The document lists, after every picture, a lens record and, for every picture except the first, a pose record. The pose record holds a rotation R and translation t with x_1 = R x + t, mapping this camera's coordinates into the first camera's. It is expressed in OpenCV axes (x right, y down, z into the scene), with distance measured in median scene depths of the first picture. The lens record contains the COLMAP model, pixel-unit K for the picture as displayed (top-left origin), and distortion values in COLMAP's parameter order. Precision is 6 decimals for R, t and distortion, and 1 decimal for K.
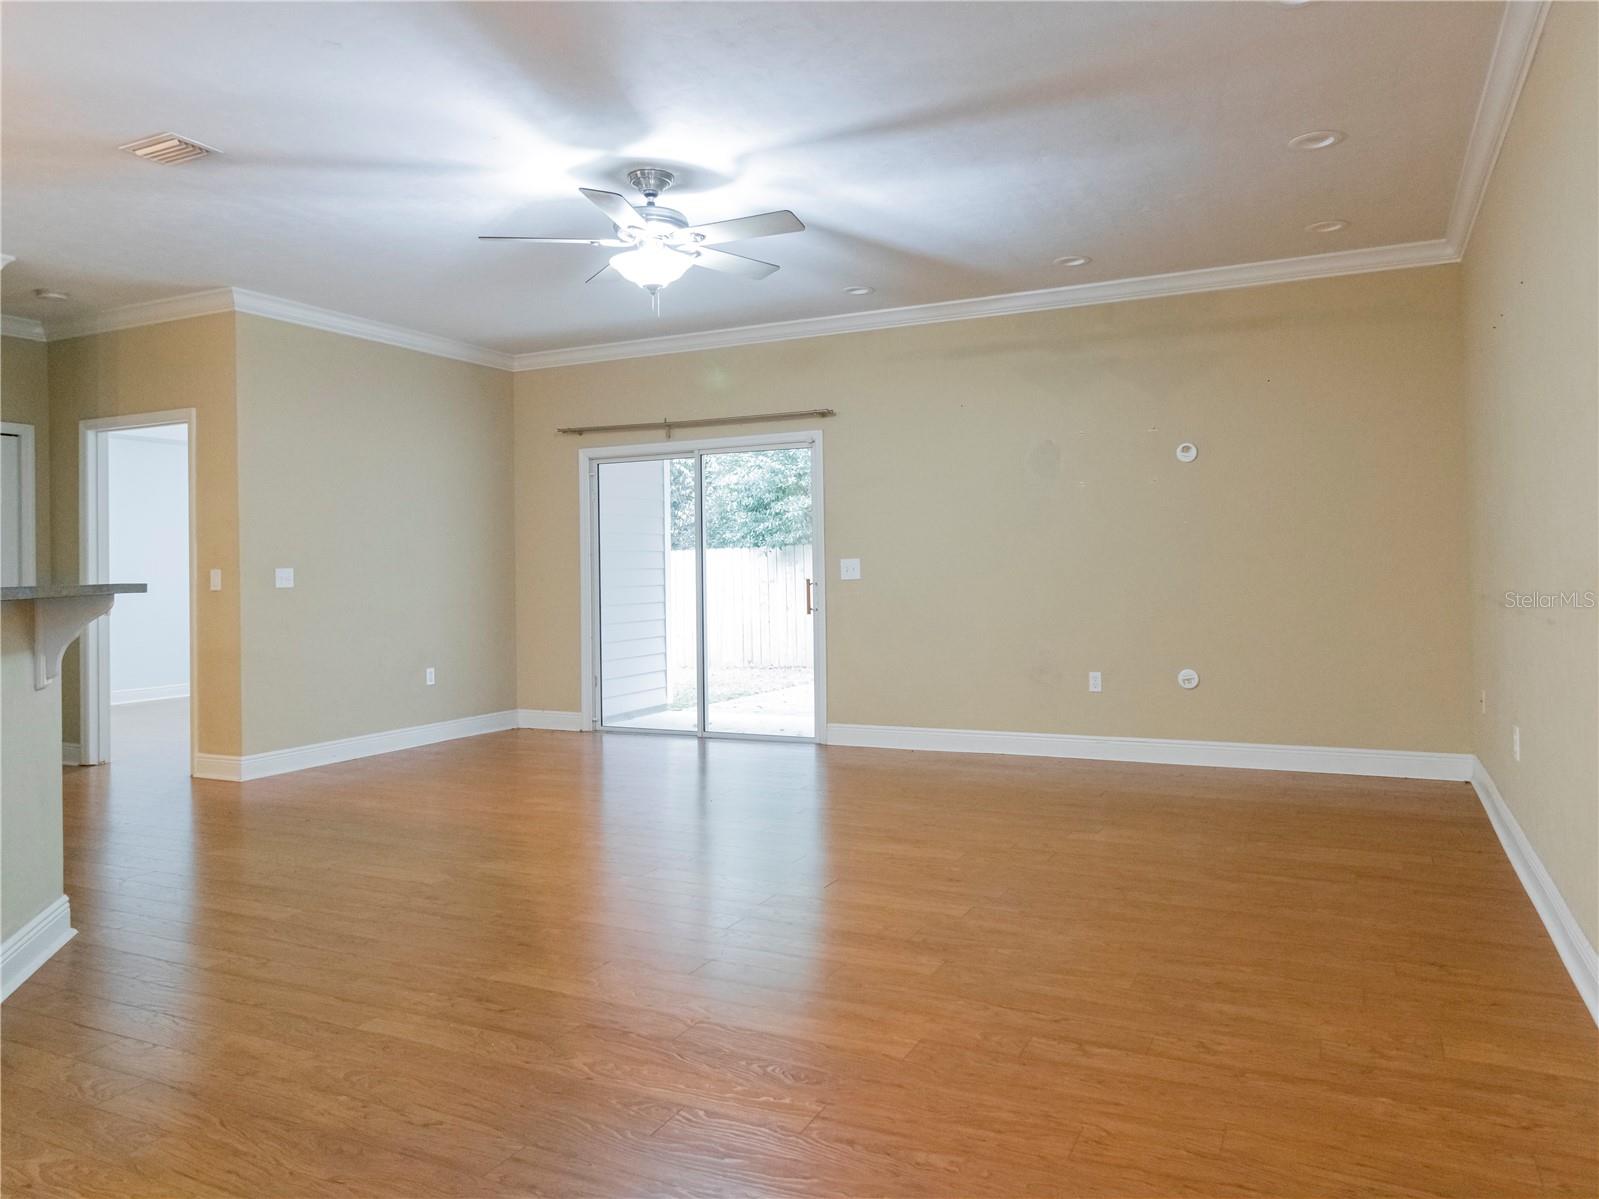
lens RADIAL K [[1073.3, 0, 745.3], [0, 1073.3, 542.6], [0, 0, 1]] dist [-0.000663, -0.000090]
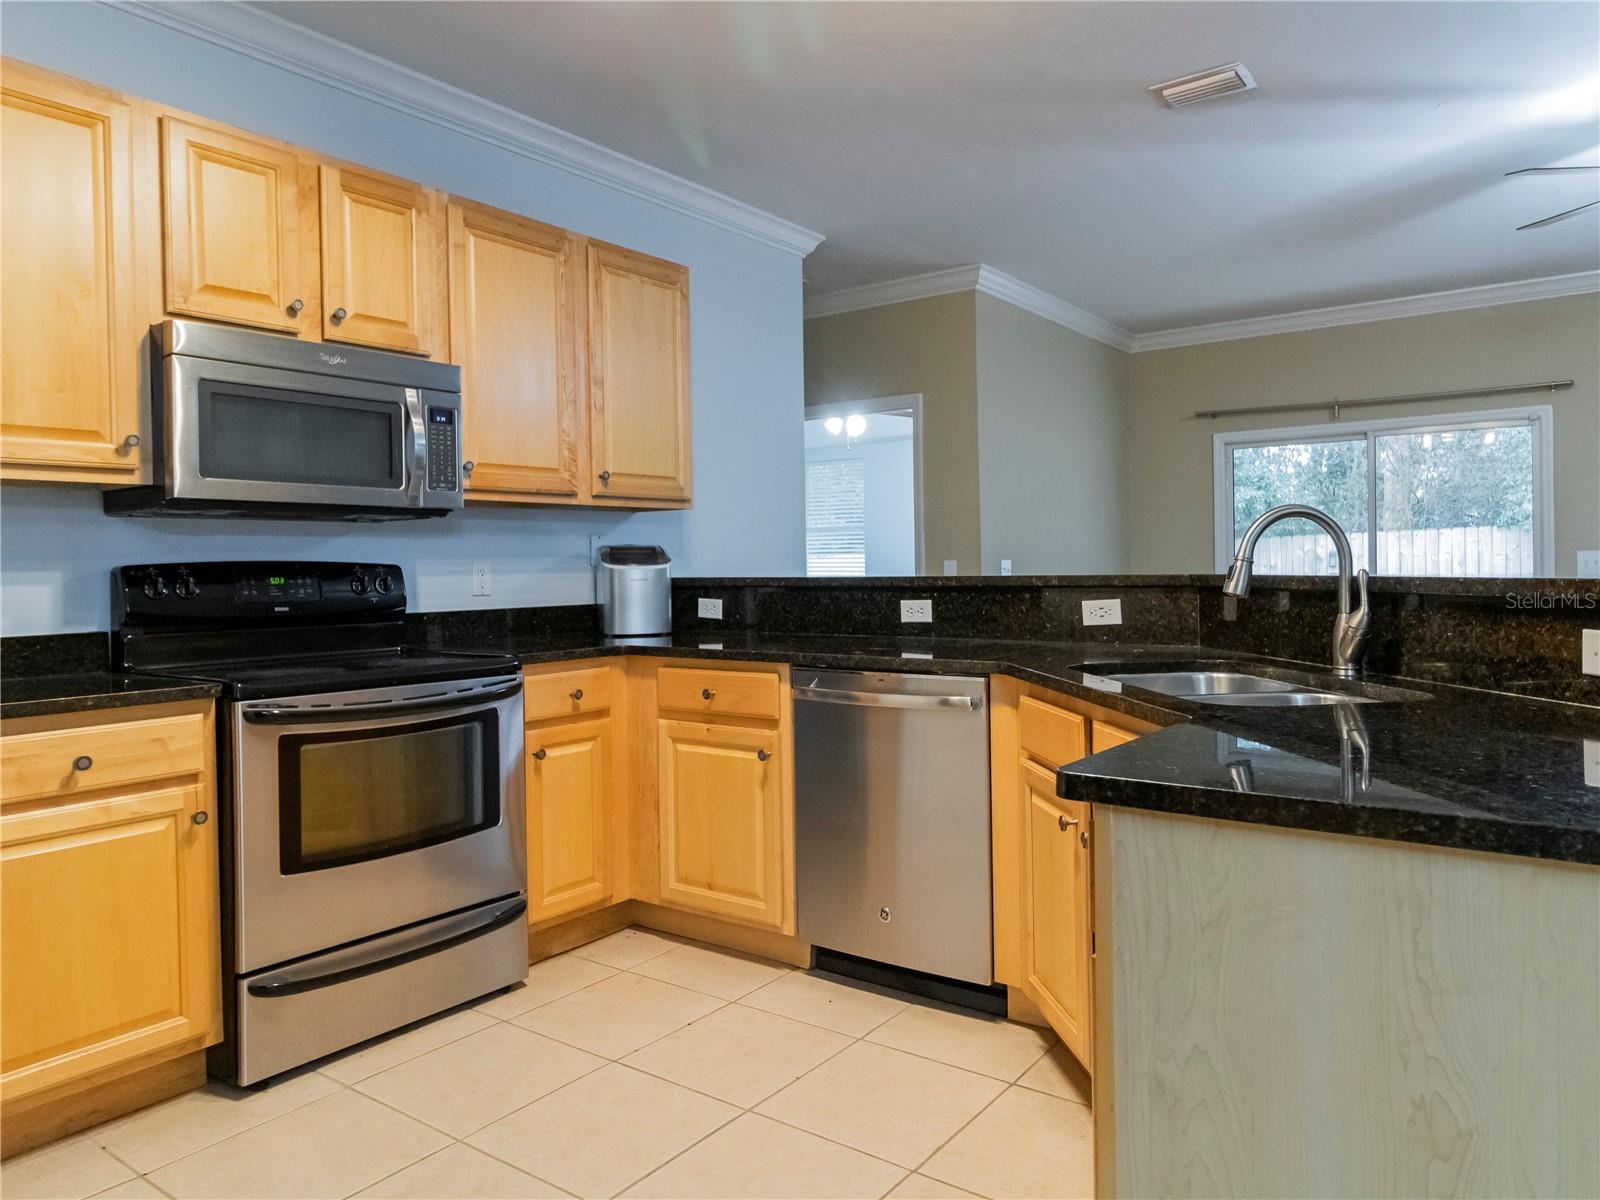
lens RADIAL K [[1073.9, 0, 830.4], [0, 1073.9, 574.6], [0, 0, 1]] dist [-0.000663, -0.000090]
pose [[0.984282, 0.005346, -0.176522, -0.333346], [0.000452, 0.999462, 0.032785, 0.004682], [0.176602, -0.032350, 0.983751, 0.022896]]
